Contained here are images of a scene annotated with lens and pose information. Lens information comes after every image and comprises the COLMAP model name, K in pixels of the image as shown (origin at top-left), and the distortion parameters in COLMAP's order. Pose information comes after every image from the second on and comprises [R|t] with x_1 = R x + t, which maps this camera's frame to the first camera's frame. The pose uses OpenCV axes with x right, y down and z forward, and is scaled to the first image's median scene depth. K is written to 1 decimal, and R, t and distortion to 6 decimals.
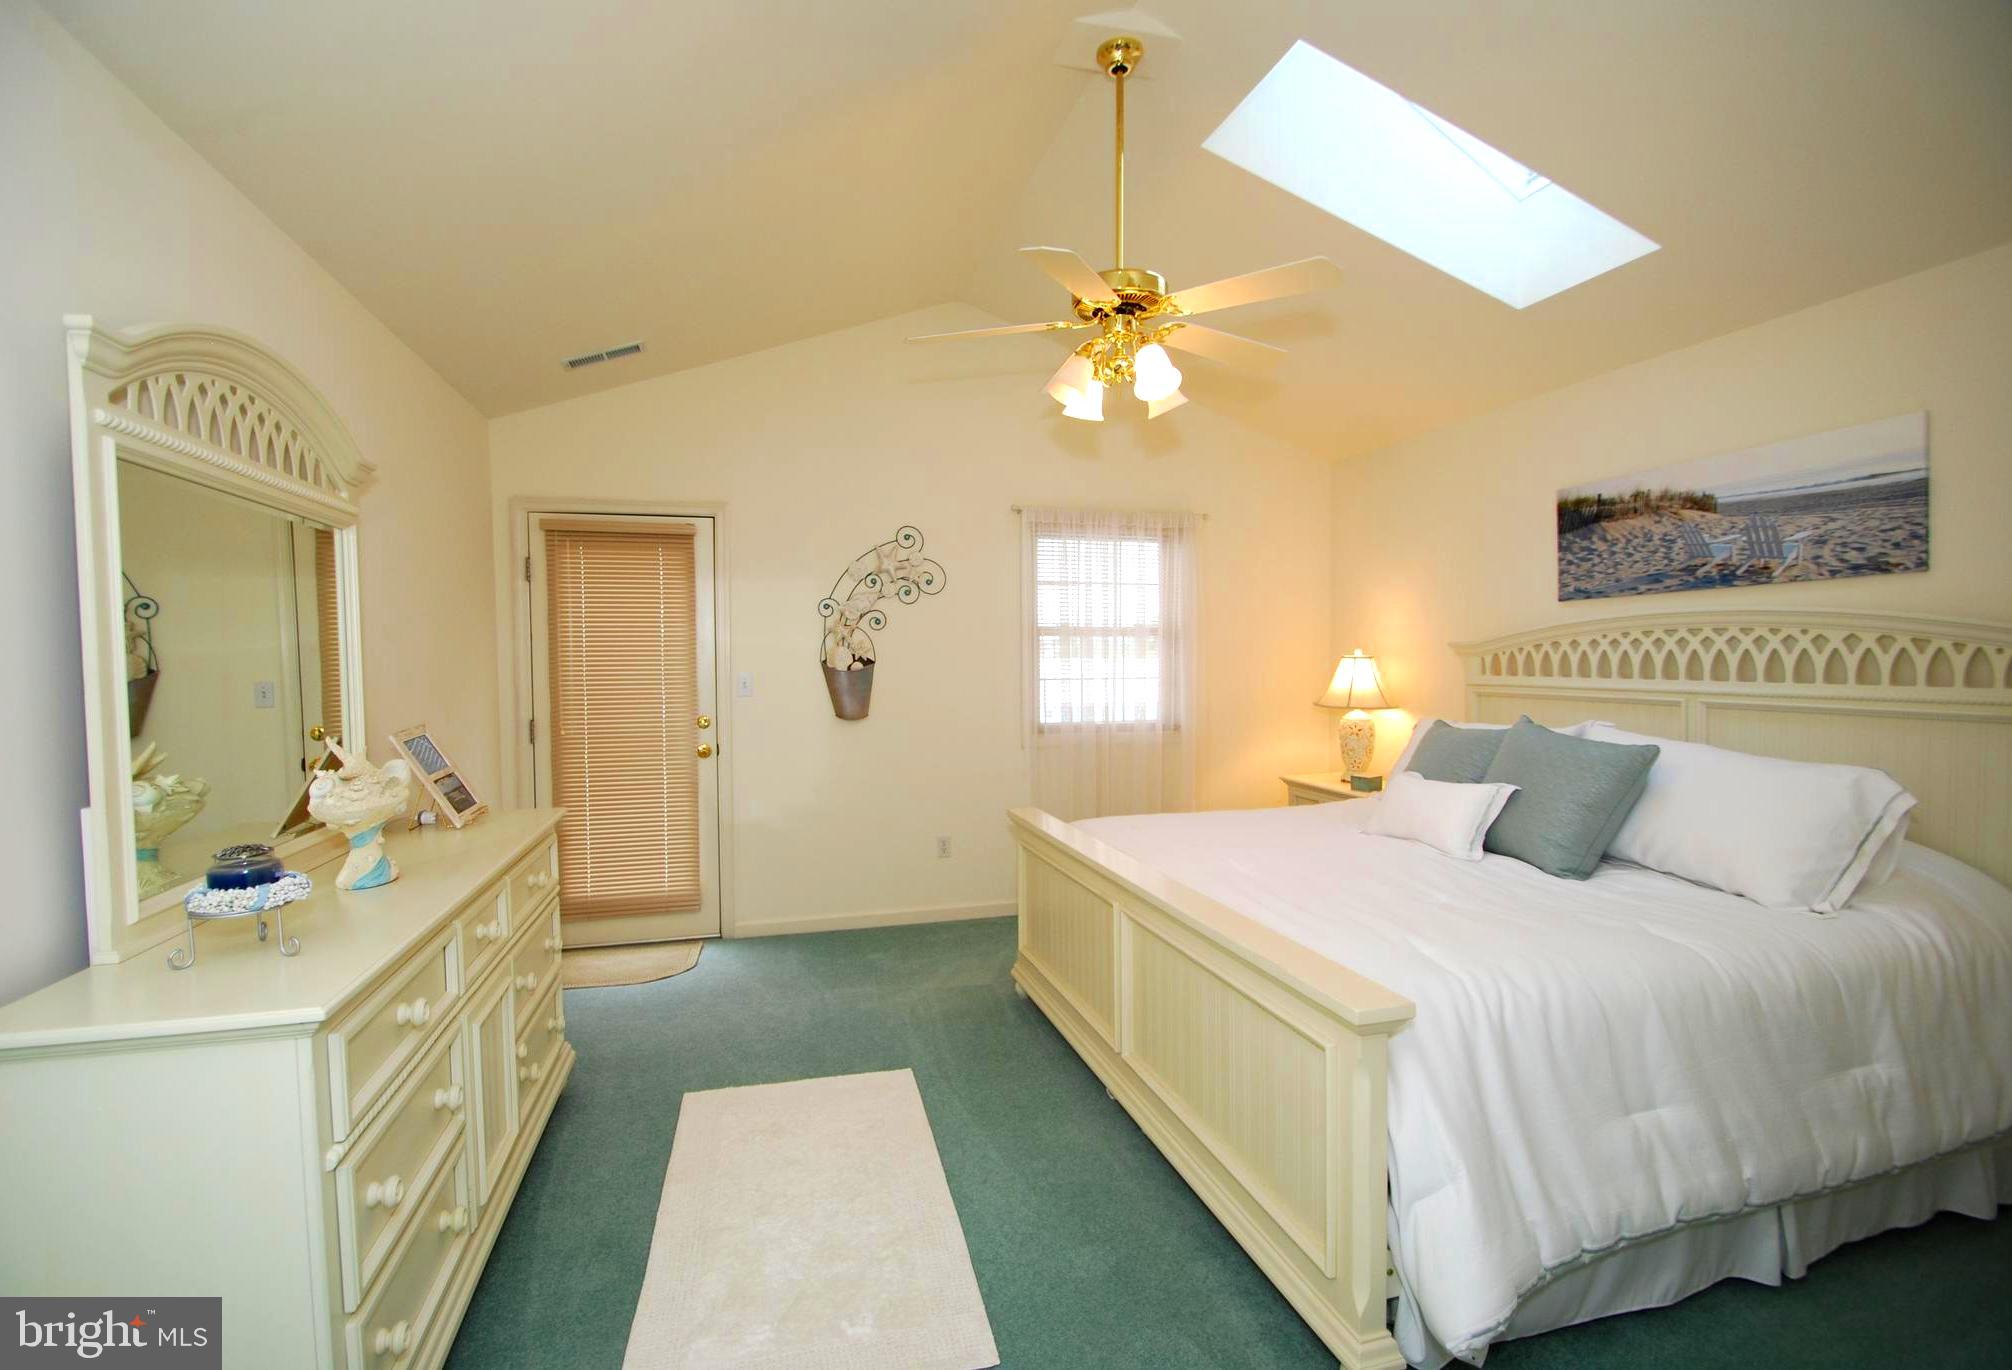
lens RADIAL K [[935.0, 0, 1000.0], [0, 935.0, 698.0], [0, 0, 1]] dist [0.018751, -0.024774]
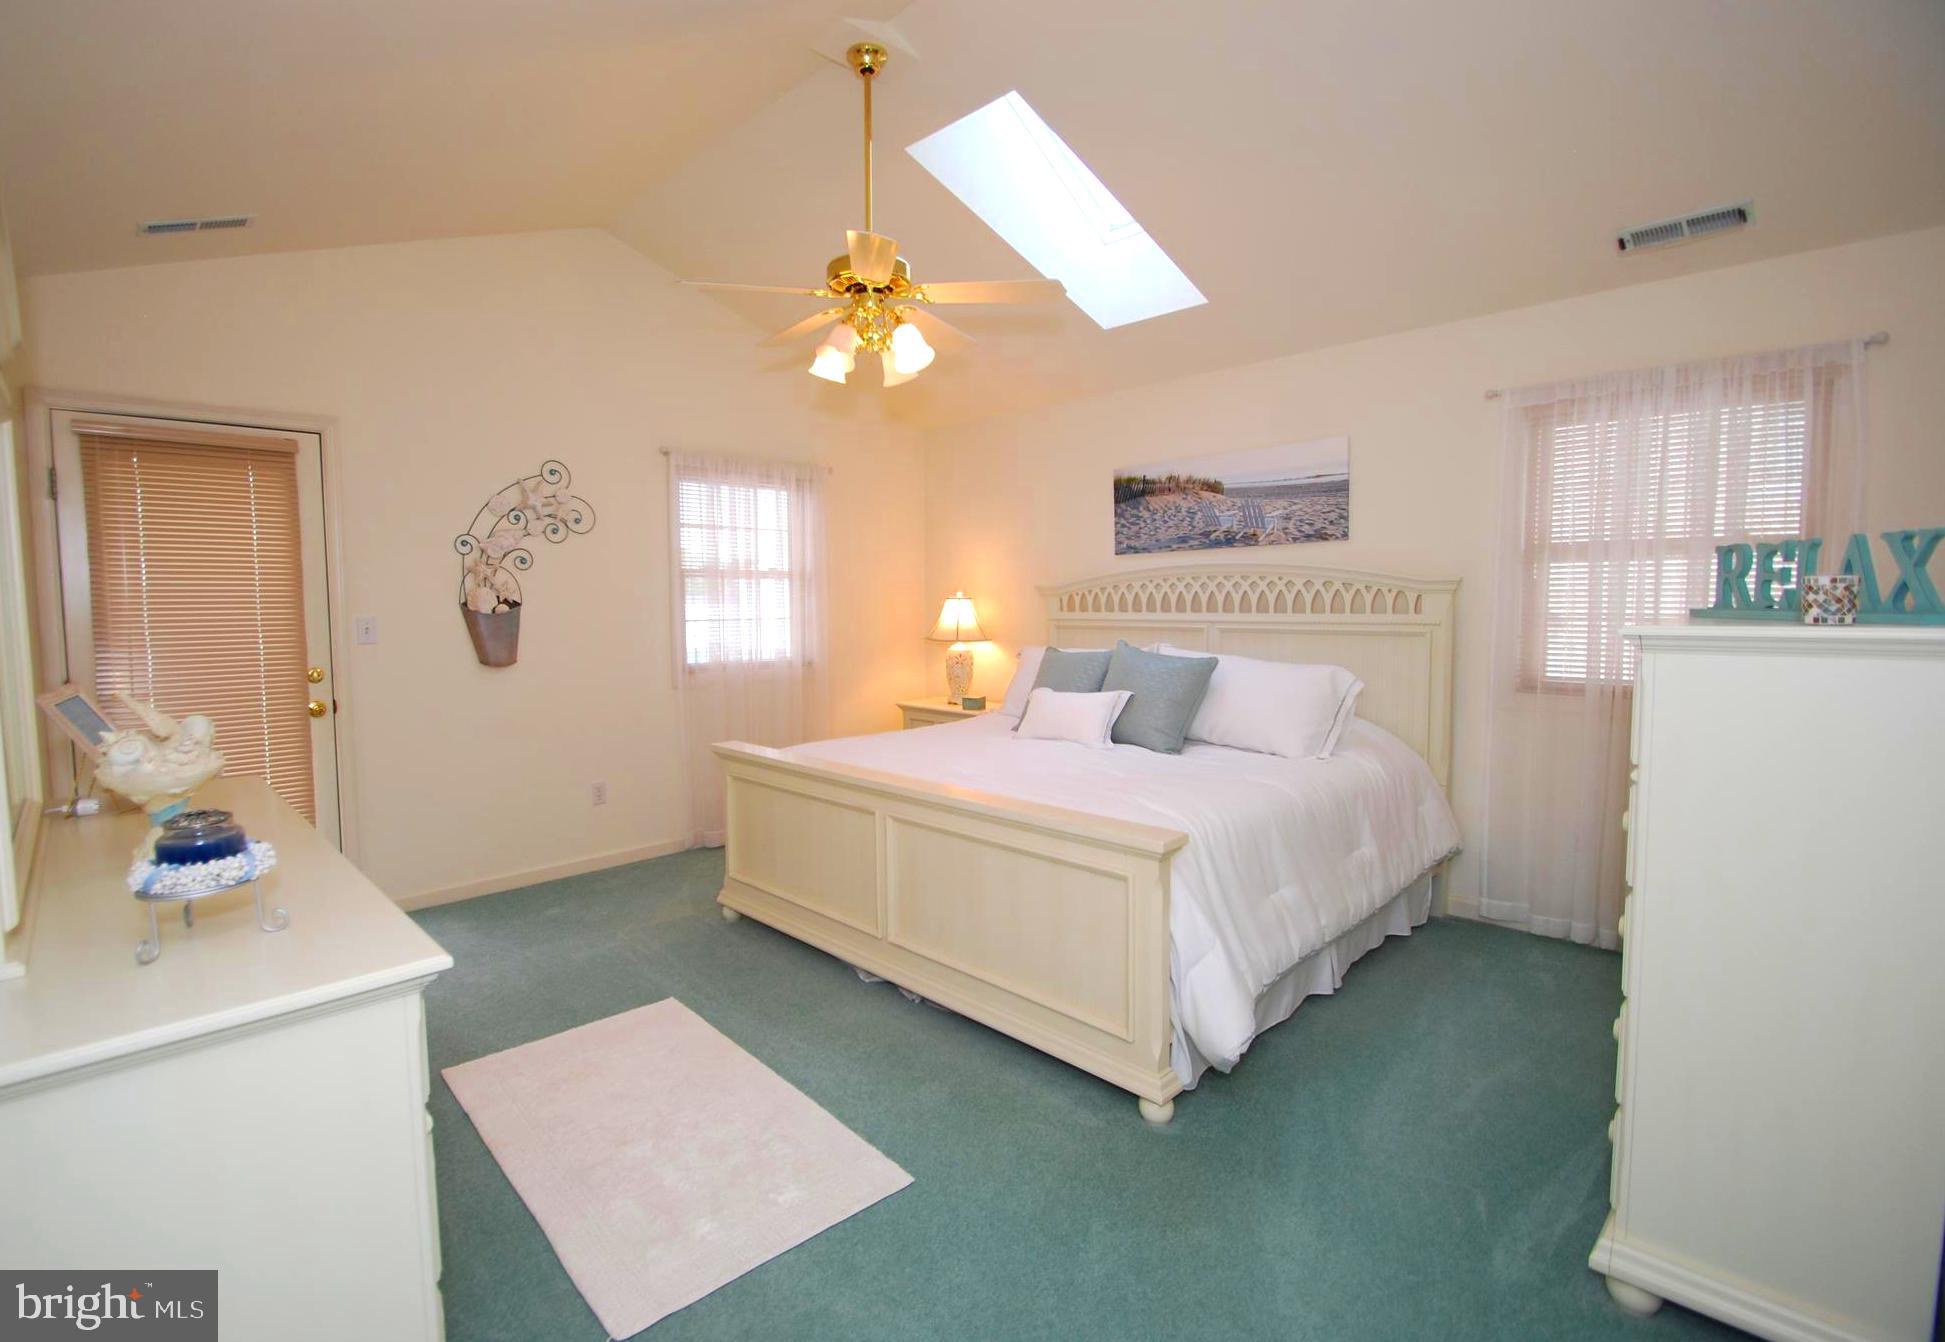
lens RADIAL K [[908.2, 0, 972.5], [0, 908.2, 671.0], [0, 0, 1]] dist [0.001624, -0.000158]
pose [[0.871493, -0.041110, 0.488682, -0.237804], [0.025925, 0.998949, 0.037802, 0.007380], [-0.489723, -0.020275, 0.871642, -0.019650]]
